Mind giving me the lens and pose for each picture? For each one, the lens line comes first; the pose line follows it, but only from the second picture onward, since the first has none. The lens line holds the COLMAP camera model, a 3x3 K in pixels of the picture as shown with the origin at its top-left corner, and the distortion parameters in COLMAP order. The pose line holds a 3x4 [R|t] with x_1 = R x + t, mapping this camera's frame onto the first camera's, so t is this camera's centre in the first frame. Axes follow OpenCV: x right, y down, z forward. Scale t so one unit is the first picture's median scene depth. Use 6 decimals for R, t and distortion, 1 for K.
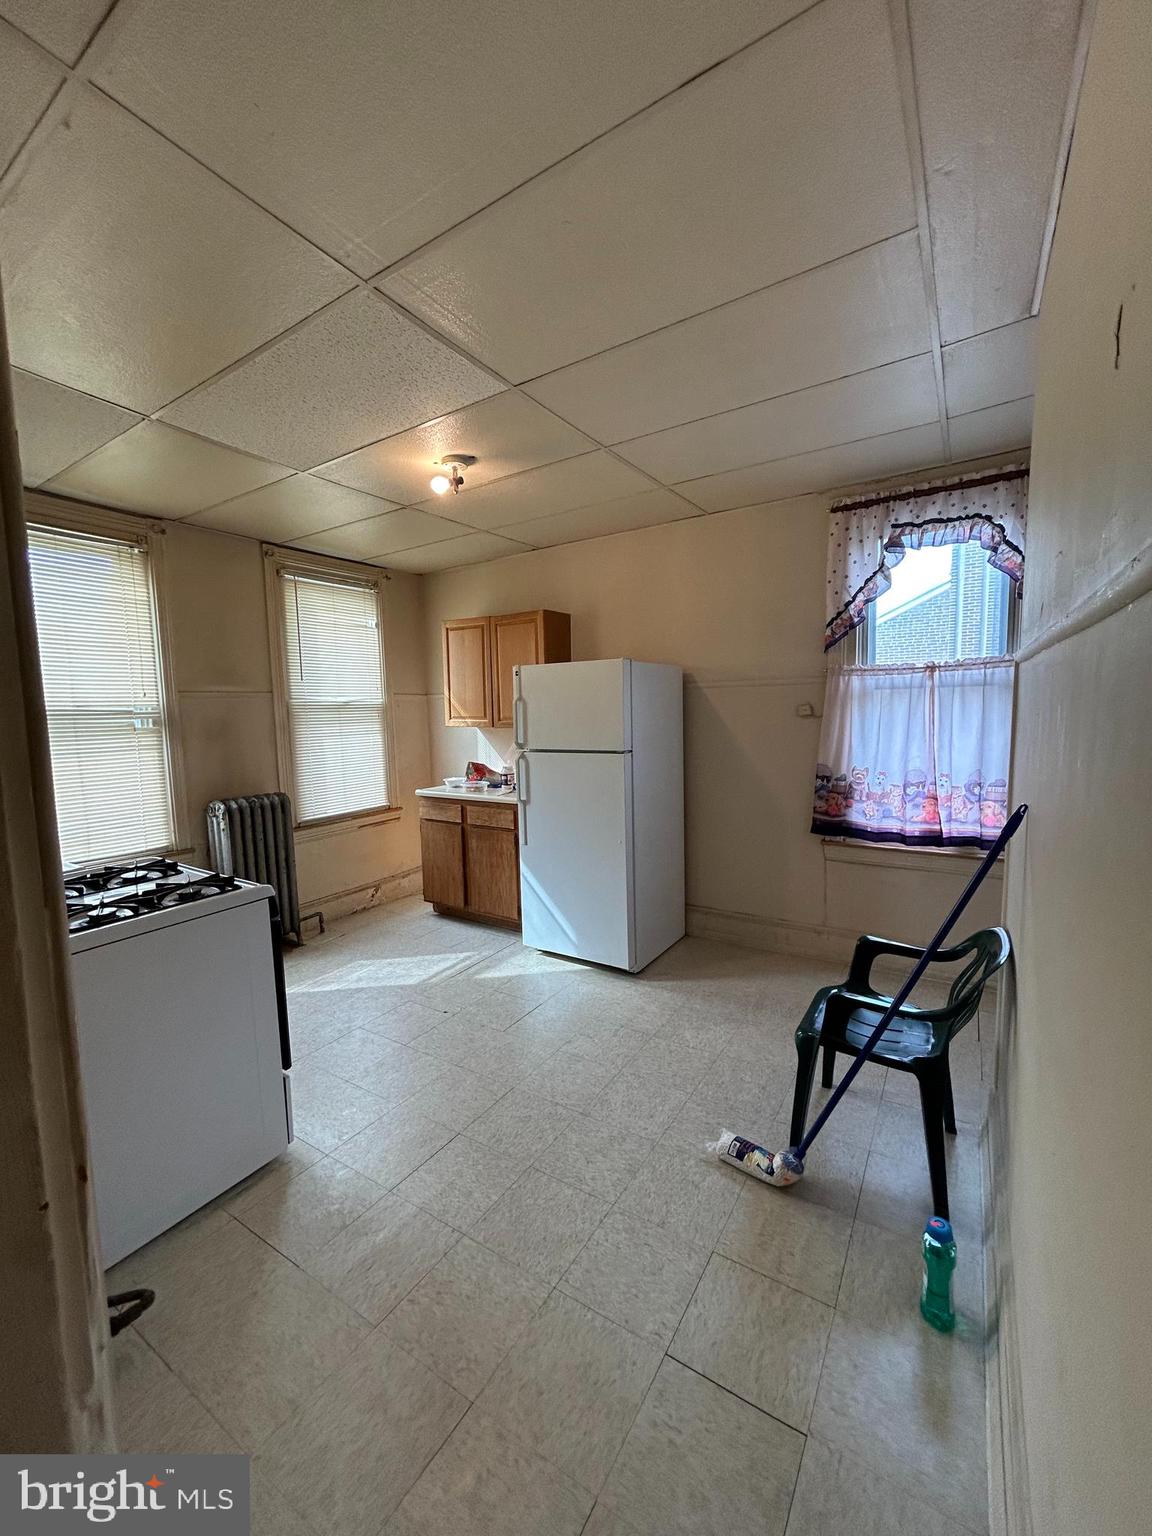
lens RADIAL K [[616.7, 0, 573.2], [0, 616.7, 770.0], [0, 0, 1]] dist [0.002777, -0.000347]
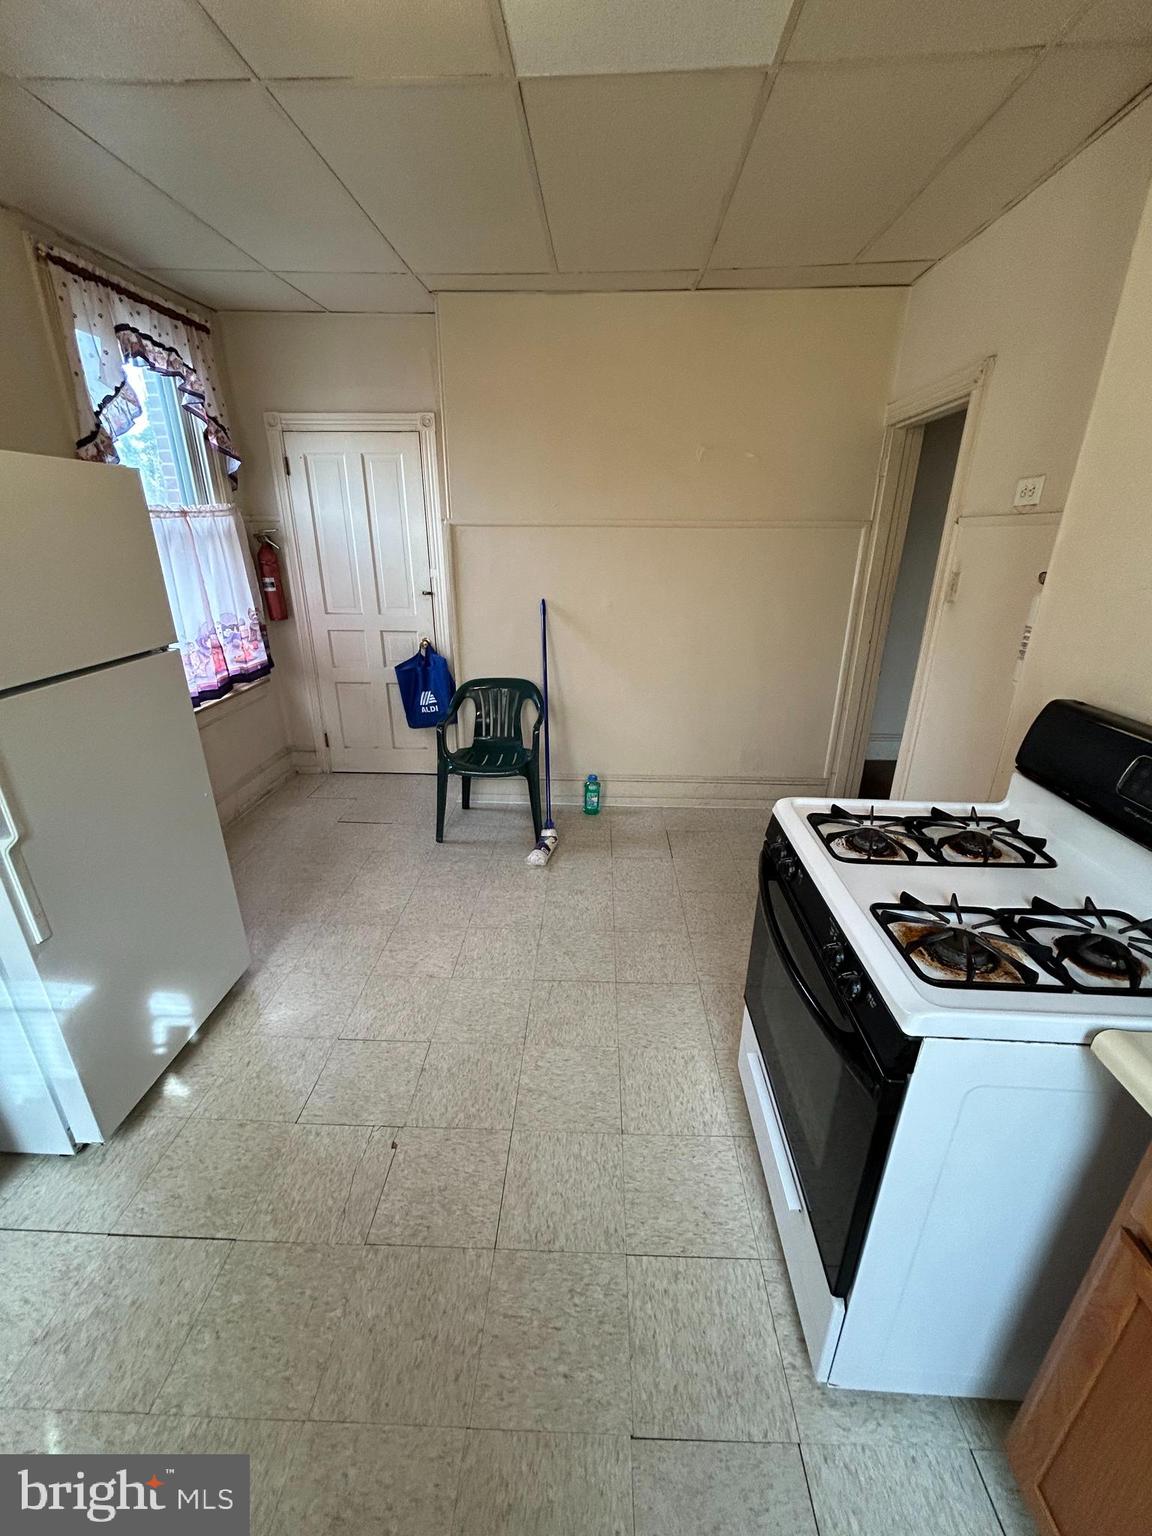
lens RADIAL K [[616.7, 0, 580.8], [0, 616.7, 767.6], [0, 0, 1]] dist [0.002777, -0.000347]
pose [[-0.513128, -0.294370, 0.806254, -0.558390], [0.090434, 0.915578, 0.391840, -0.106762], [-0.853535, 0.273976, -0.443188, 0.879925]]
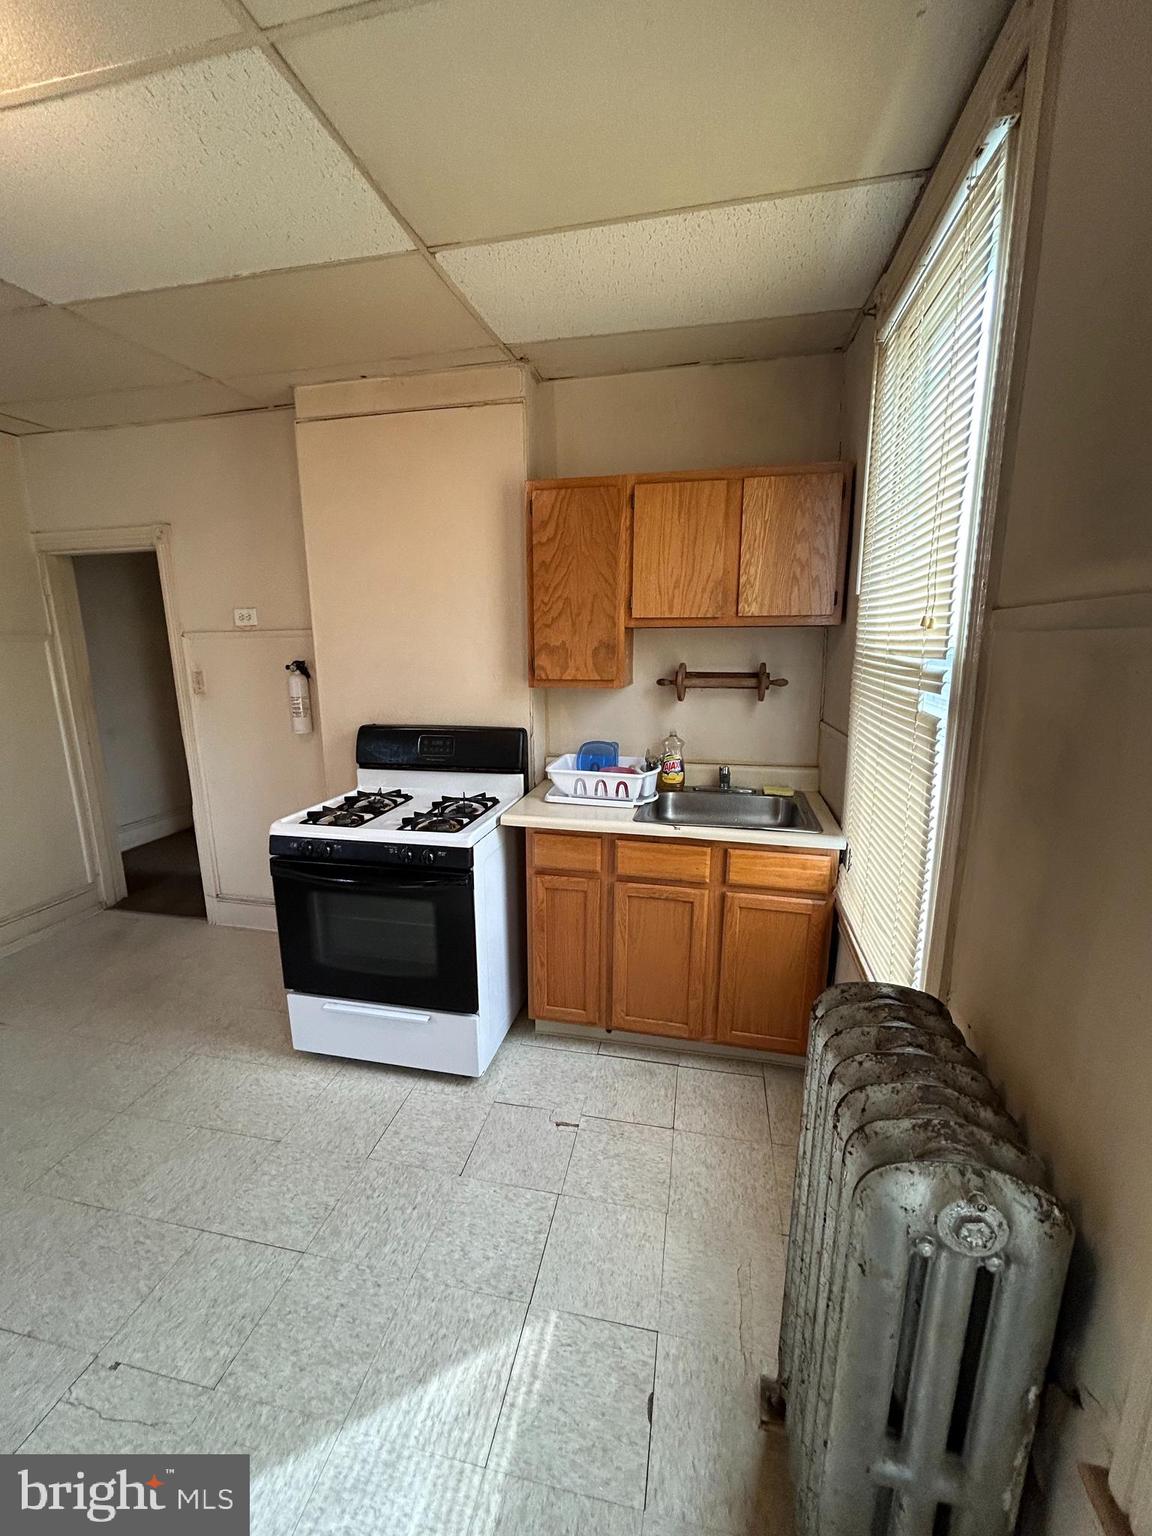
lens RADIAL K [[616.7, 0, 568.5], [0, 616.7, 772.9], [0, 0, 1]] dist [0.002777, -0.000347]
pose [[-0.938659, 0.097177, -0.330872, -0.357513], [-0.009062, 0.952192, 0.305366, -0.140314], [0.344728, 0.289633, -0.892903, 1.212869]]
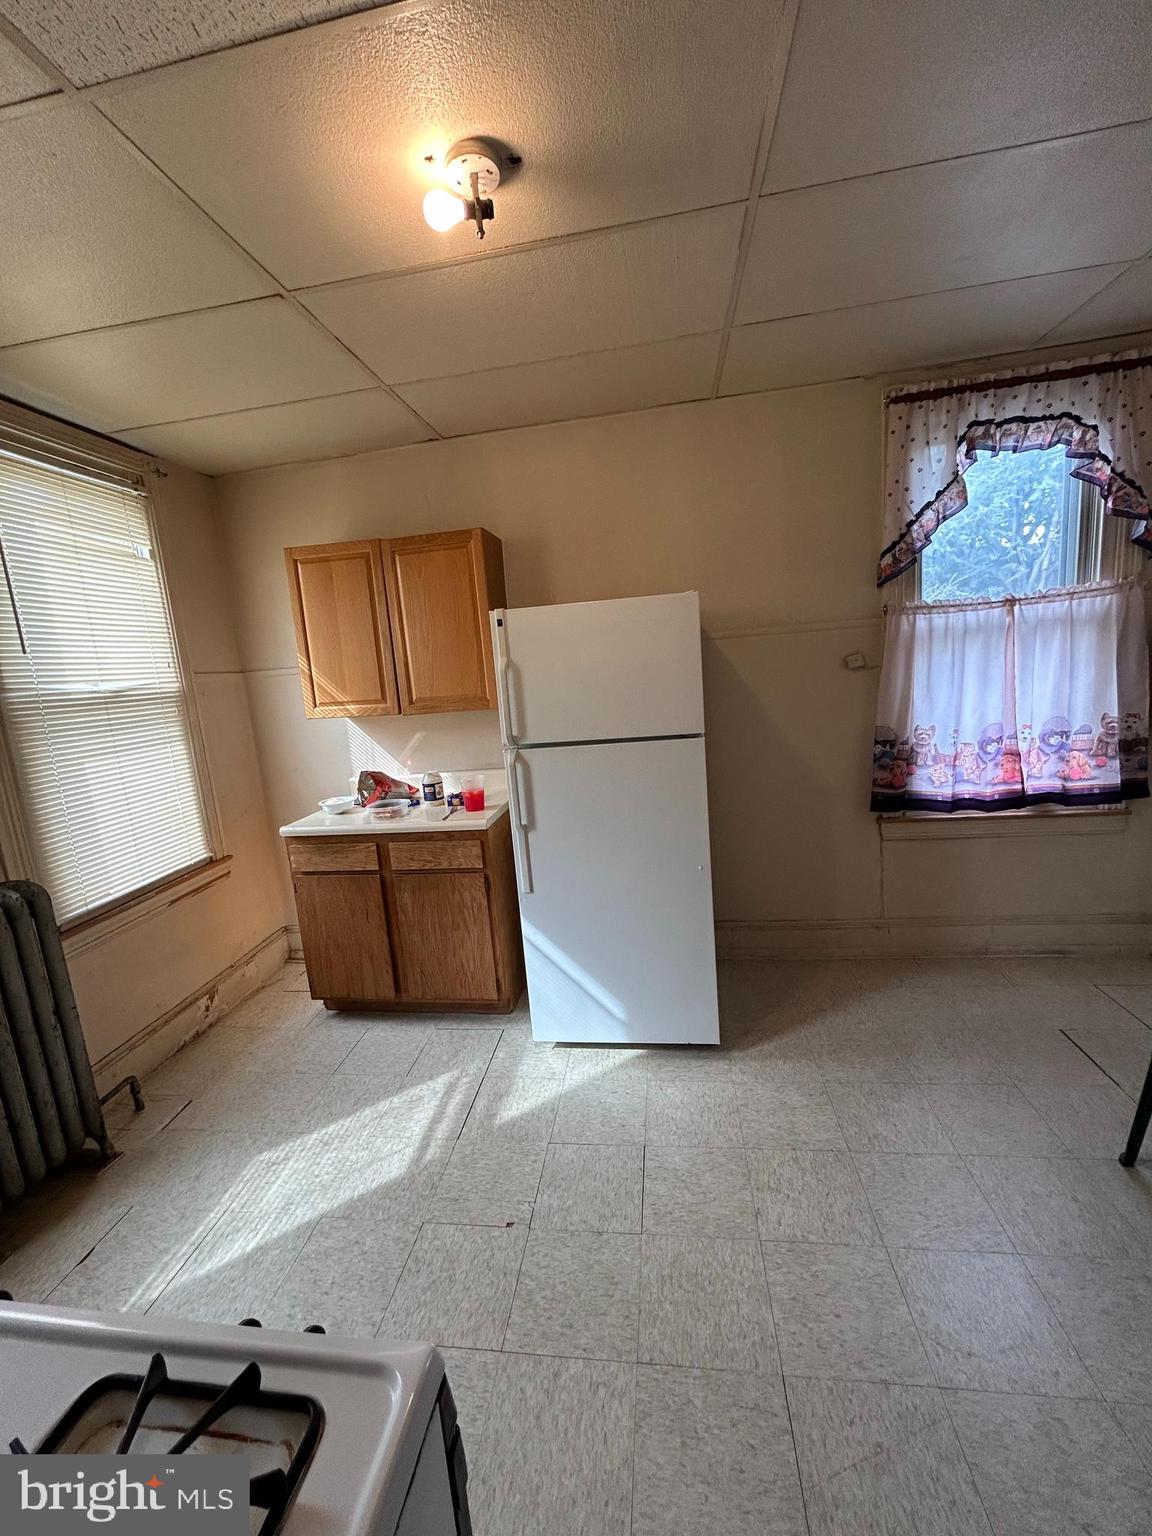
lens RADIAL K [[616.7, 0, 574.1], [0, 616.7, 769.1], [0, 0, 1]] dist [0.002777, -0.000347]
pose [[0.907175, -0.118209, 0.403806, -0.289375], [0.099627, 0.992780, 0.066806, -0.046616], [-0.408788, -0.020375, 0.912402, 0.409210]]
